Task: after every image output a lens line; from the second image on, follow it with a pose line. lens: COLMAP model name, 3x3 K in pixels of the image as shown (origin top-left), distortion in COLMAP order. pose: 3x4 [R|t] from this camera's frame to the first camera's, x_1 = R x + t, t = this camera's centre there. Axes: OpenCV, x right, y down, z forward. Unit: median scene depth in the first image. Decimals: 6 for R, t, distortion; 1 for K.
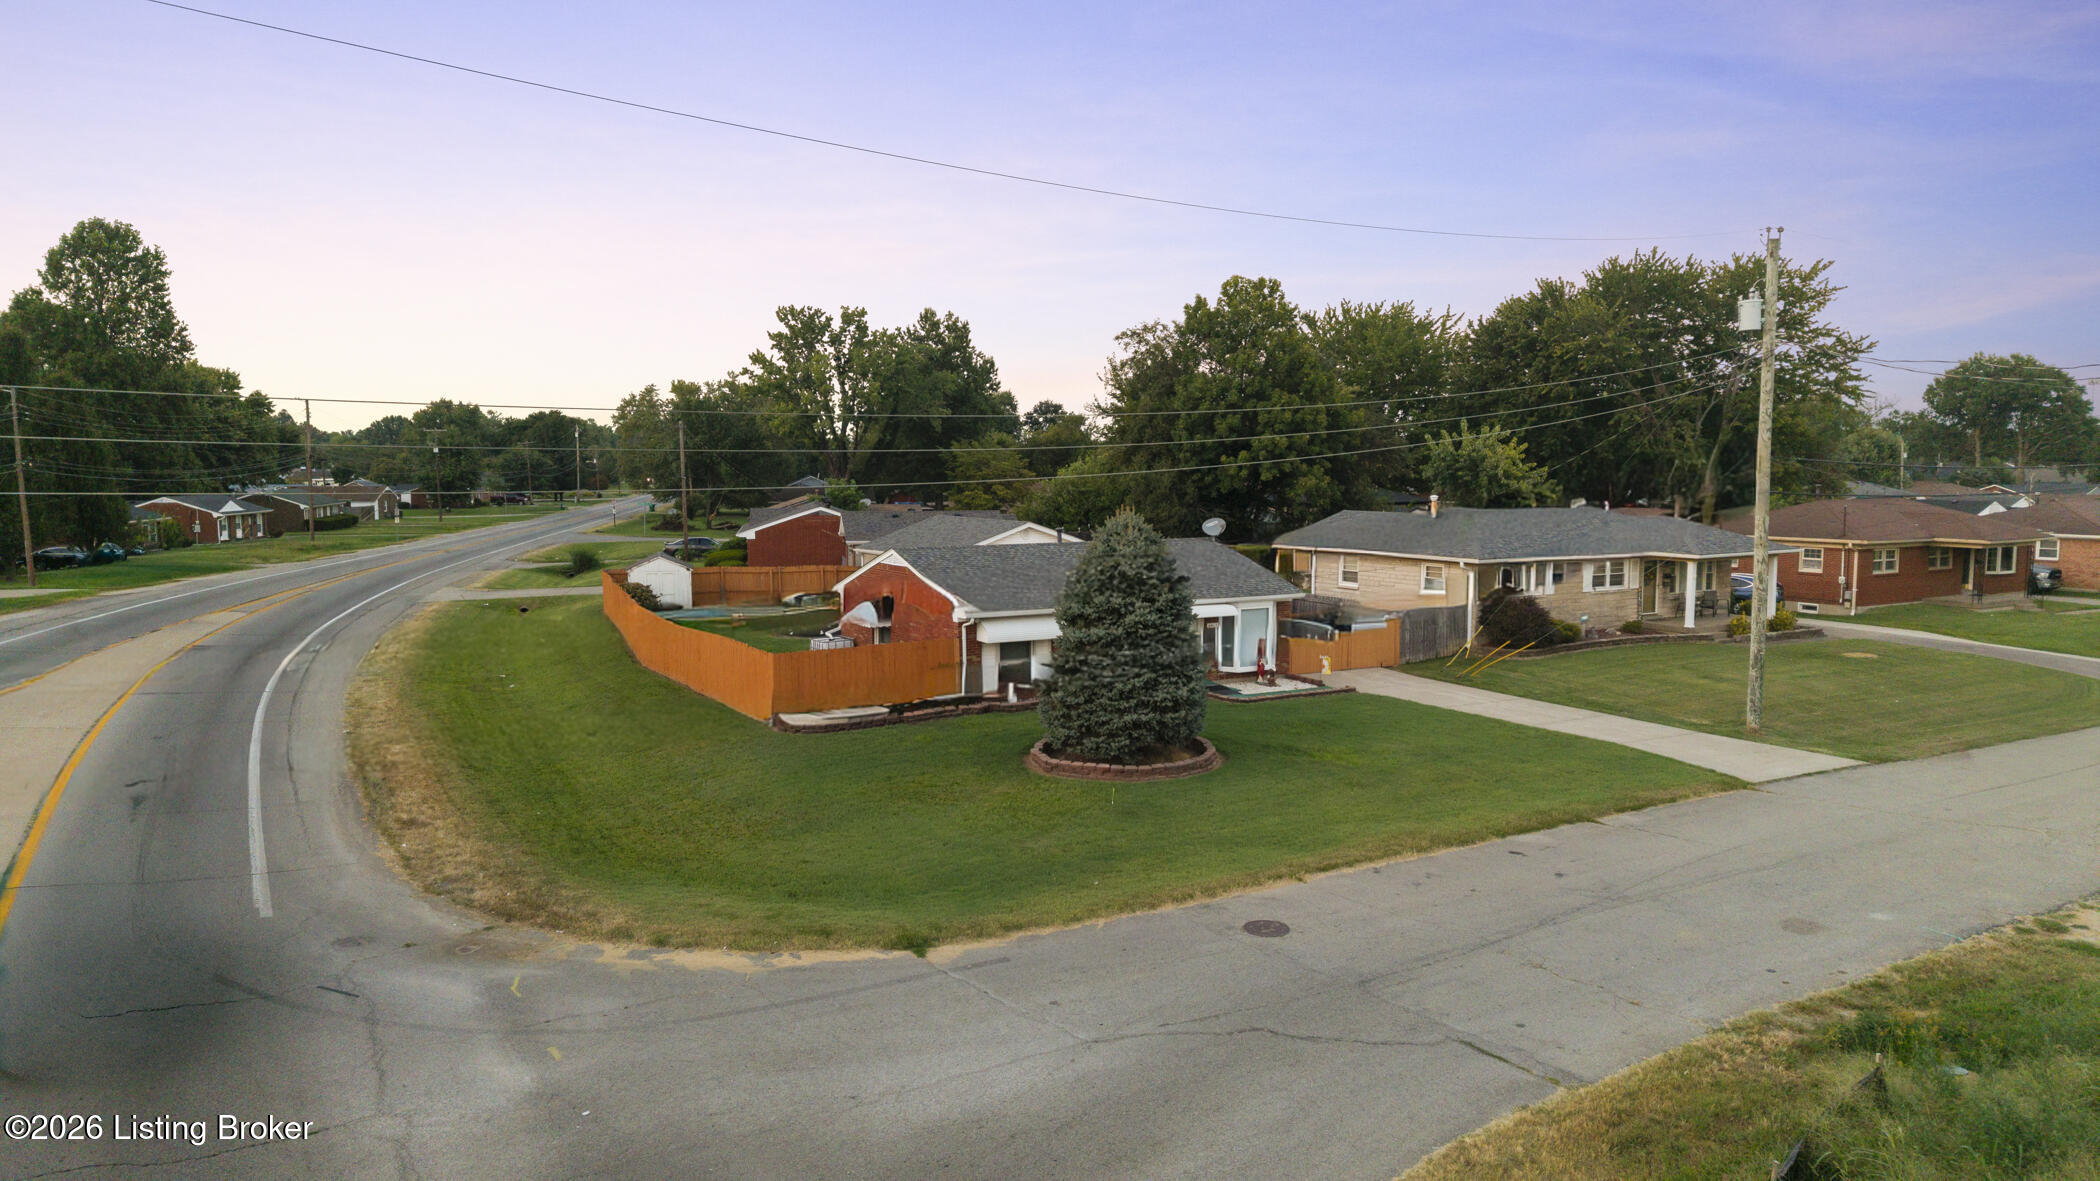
lens RADIAL K [[1398.3, 0, 1041.0], [0, 1398.3, 588.7], [0, 0, 1]] dist [0.056480, -0.068955]
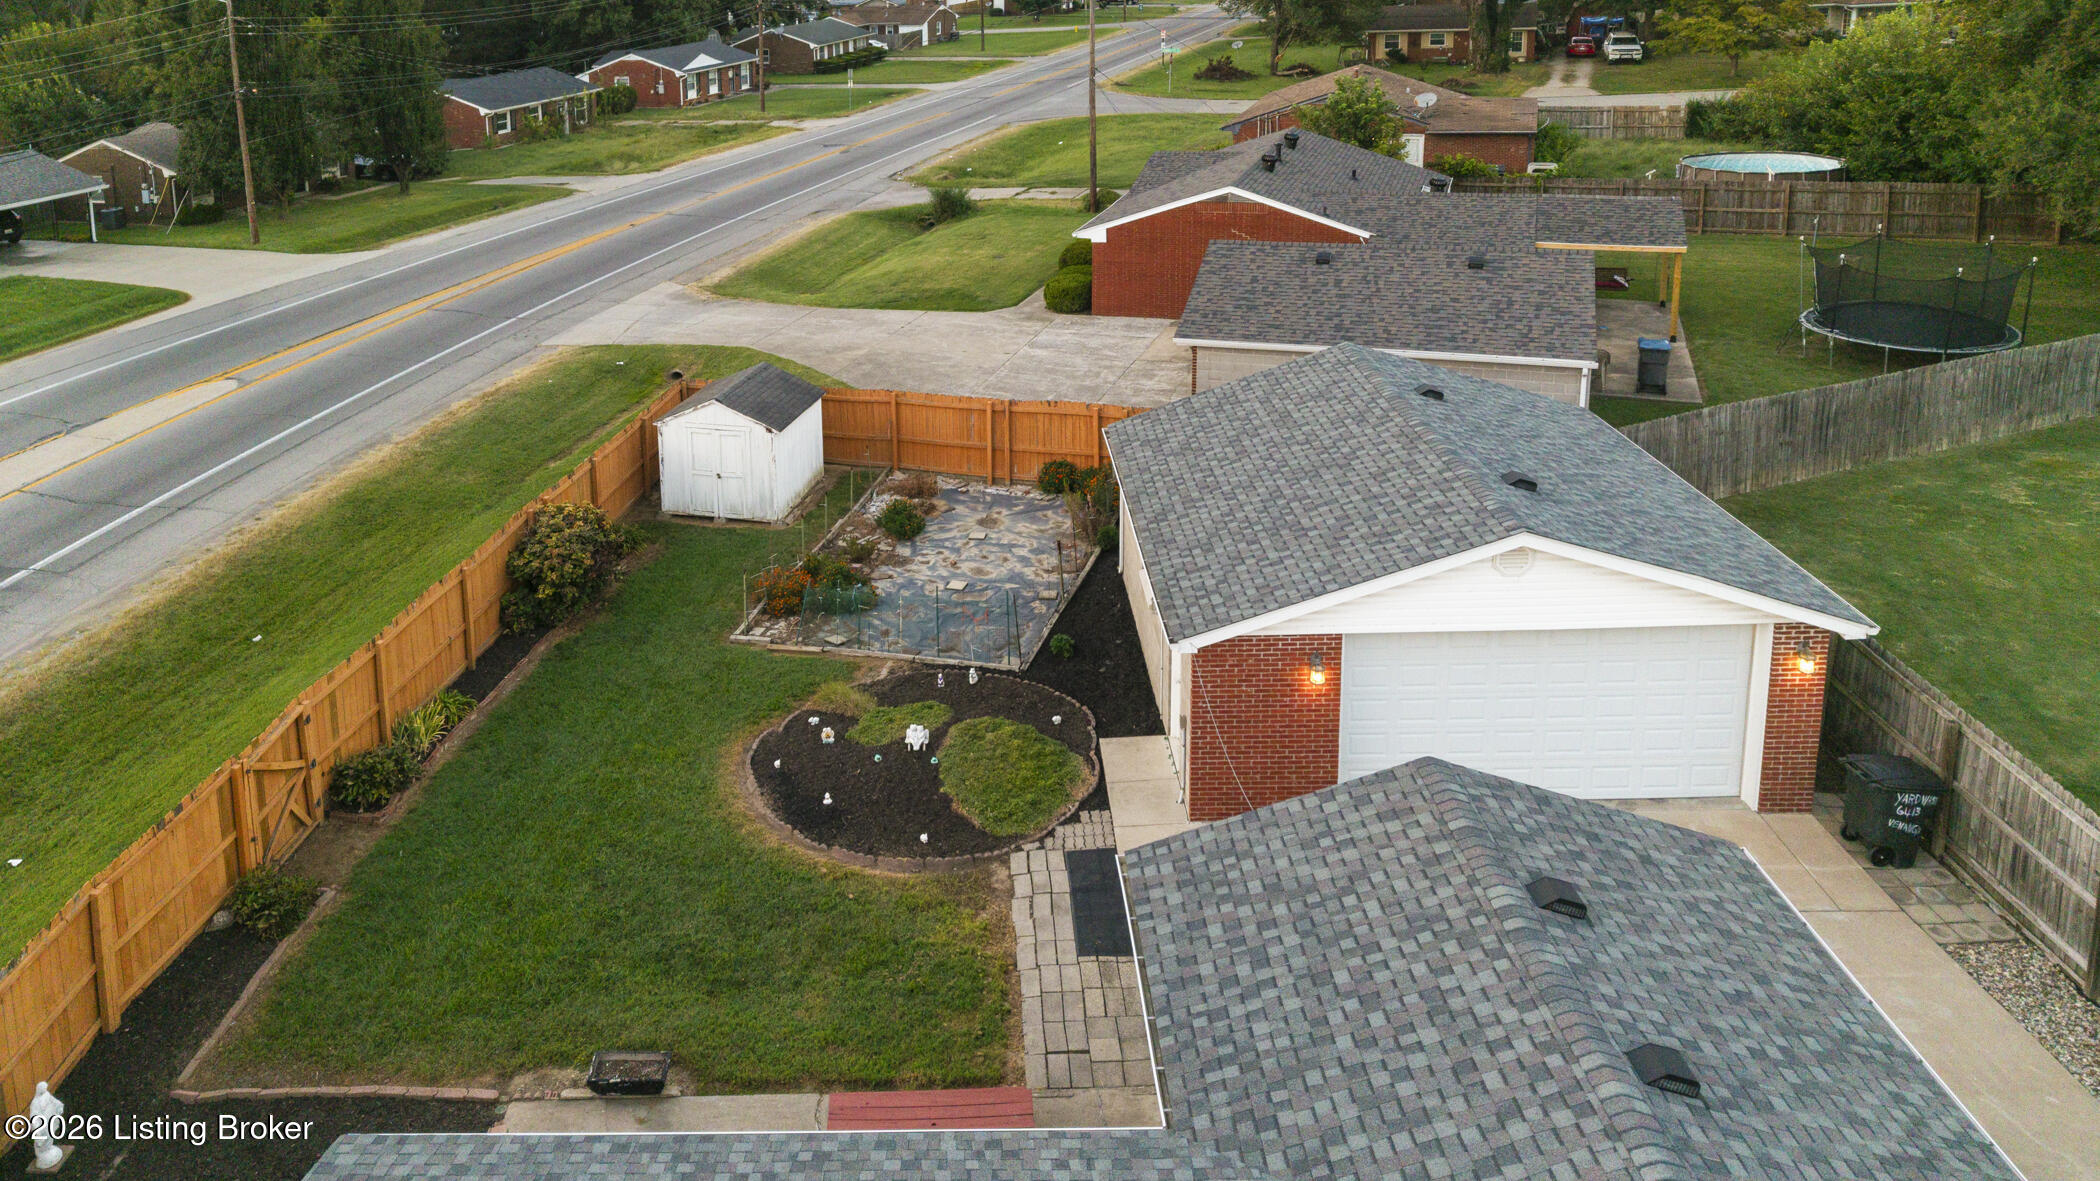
lens RADIAL K [[1478.0, 0, 931.7], [0, 1478.0, 251.2], [0, 0, 1]] dist [0.017445, 0.000991]
pose [[0.849674, 0.090151, -0.519546, 0.017174], [-0.023012, 0.990678, 0.134268, -0.059376], [0.526807, -0.102128, 0.843827, 0.276175]]
